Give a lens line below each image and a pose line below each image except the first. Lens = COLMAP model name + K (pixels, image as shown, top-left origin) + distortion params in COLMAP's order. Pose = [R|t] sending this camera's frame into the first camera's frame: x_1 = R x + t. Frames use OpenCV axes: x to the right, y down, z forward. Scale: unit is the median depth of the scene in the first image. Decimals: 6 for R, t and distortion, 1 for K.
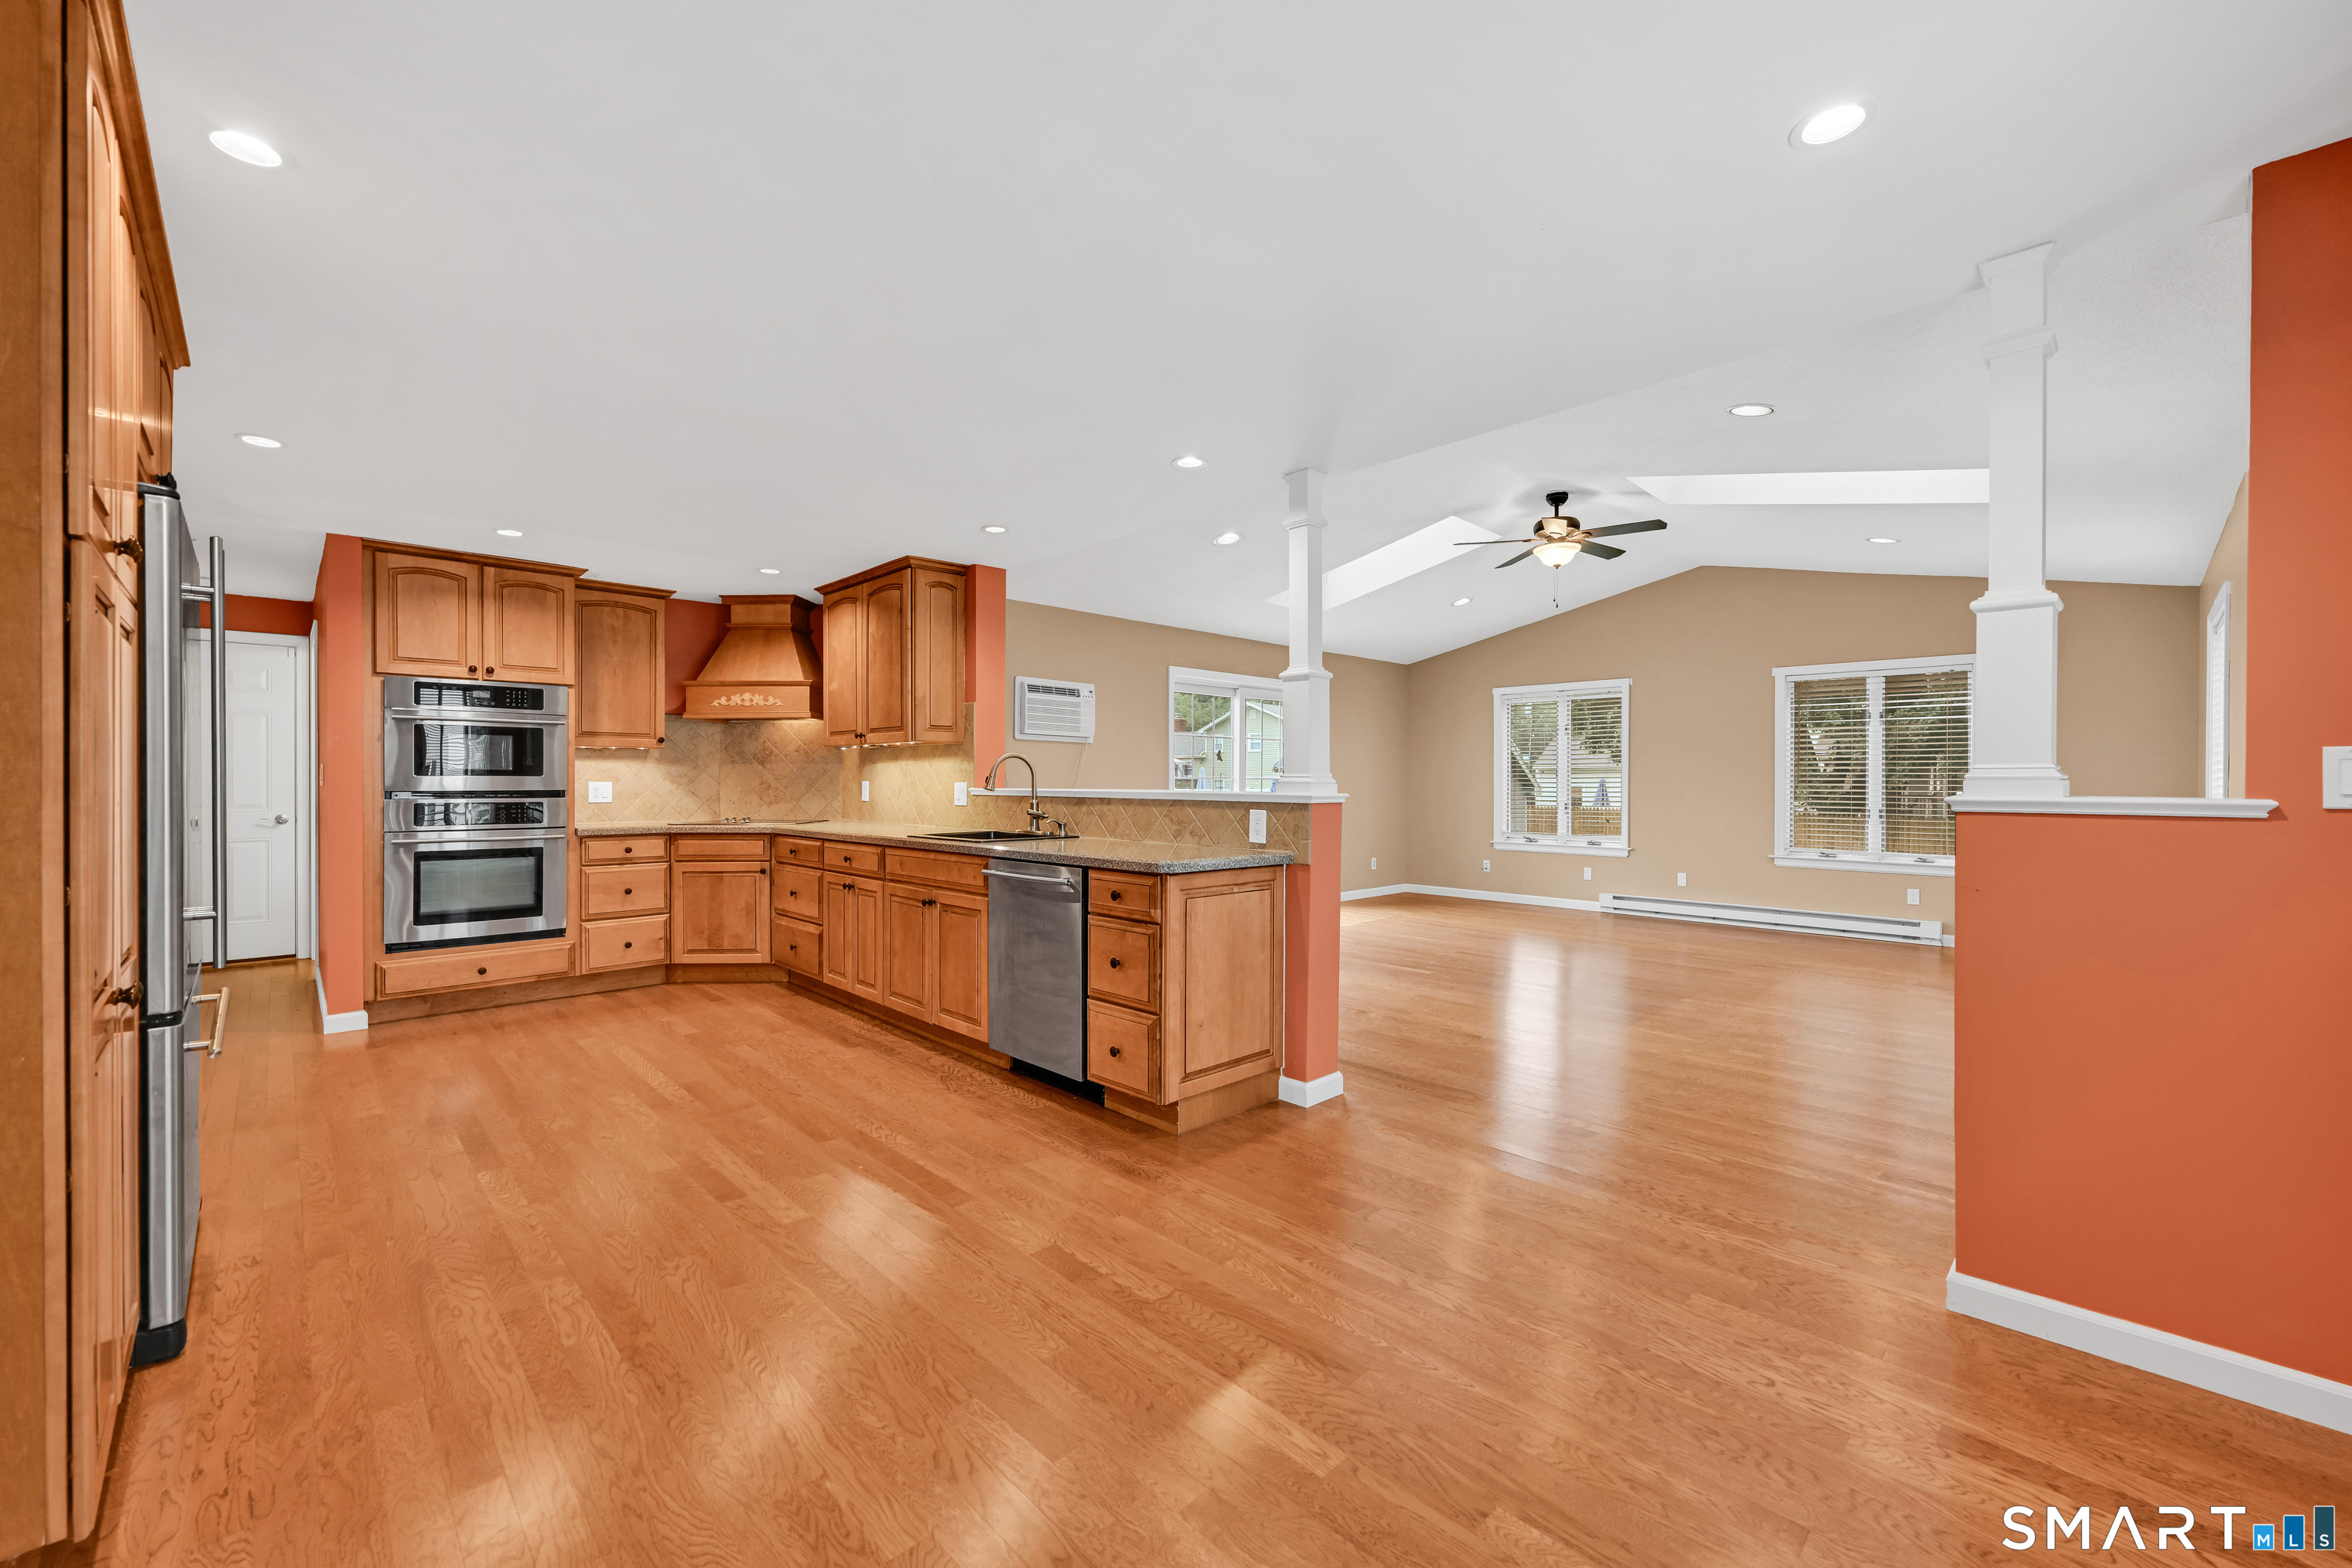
lens RADIAL K [[949.5, 0, 1176.0], [0, 949.5, 787.7], [0, 0, 1]] dist [-0.006029, 0.001058]
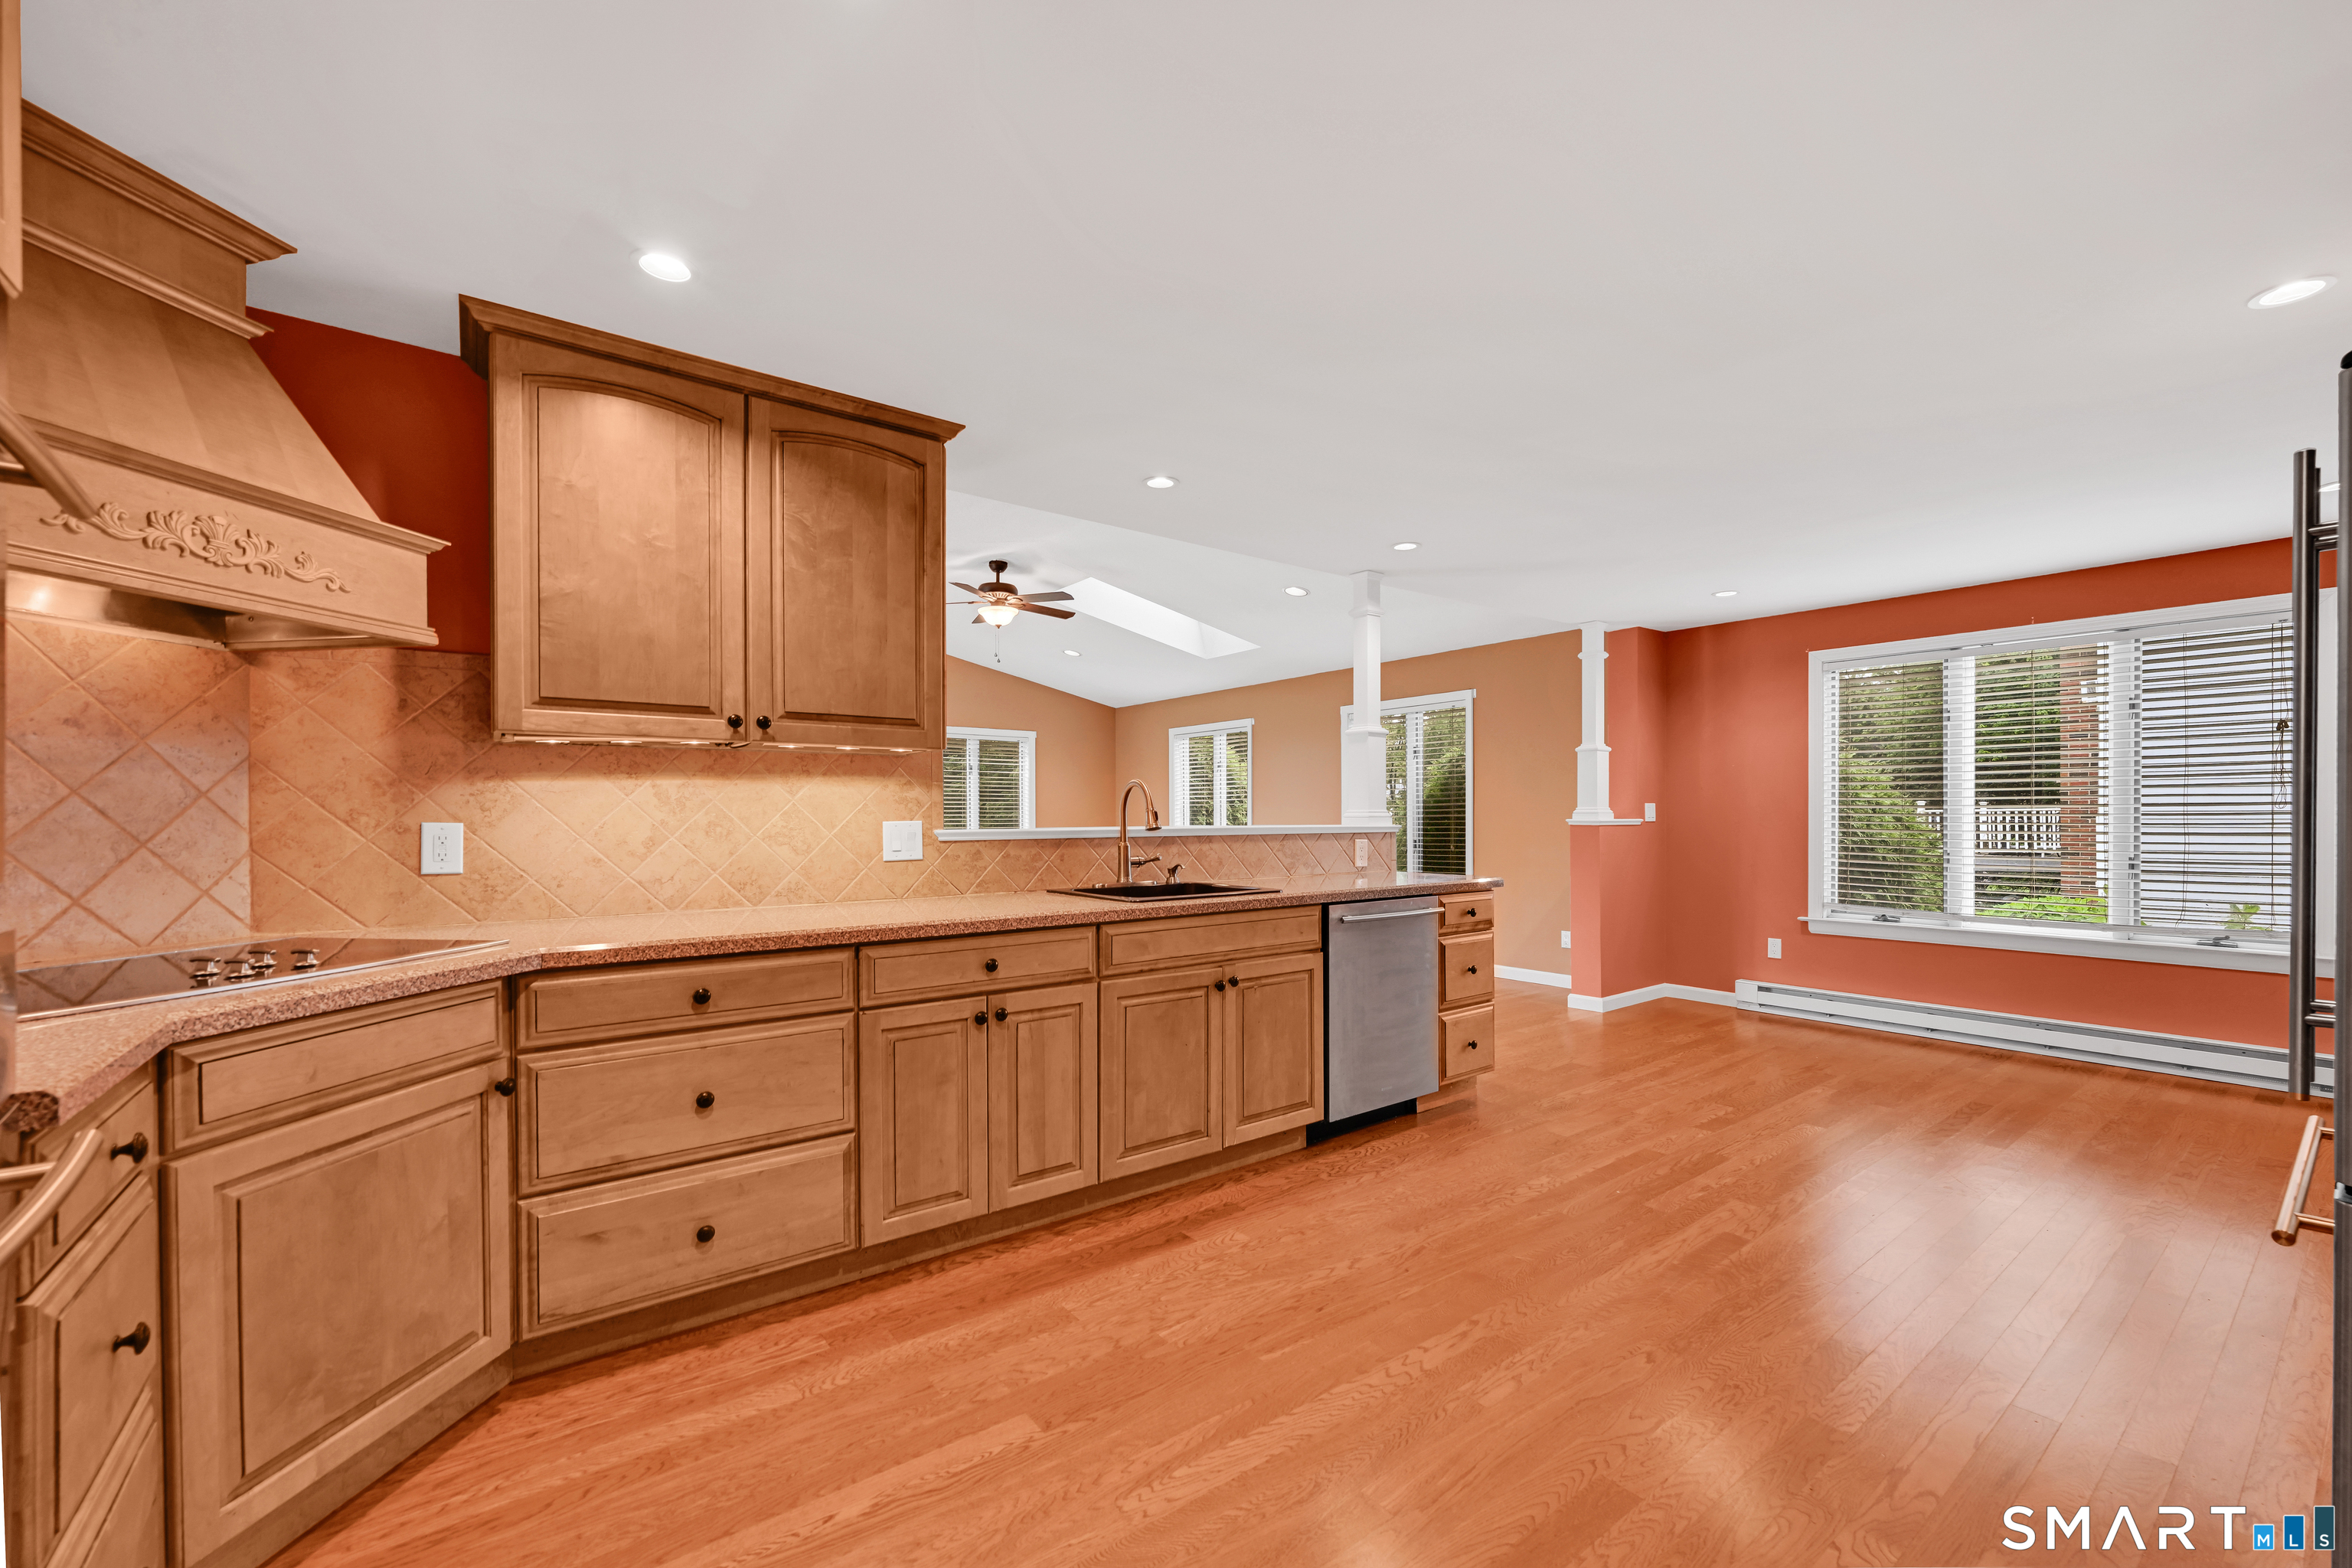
lens RADIAL K [[949.5, 0, 1170.7], [0, 949.5, 821.5], [0, 0, 1]] dist [-0.006029, 0.001058]
pose [[0.116503, -0.008847, 0.993151, -0.819093], [0.012837, 0.999890, 0.007402, -0.008112], [-0.993107, 0.011886, 0.116604, 0.792120]]
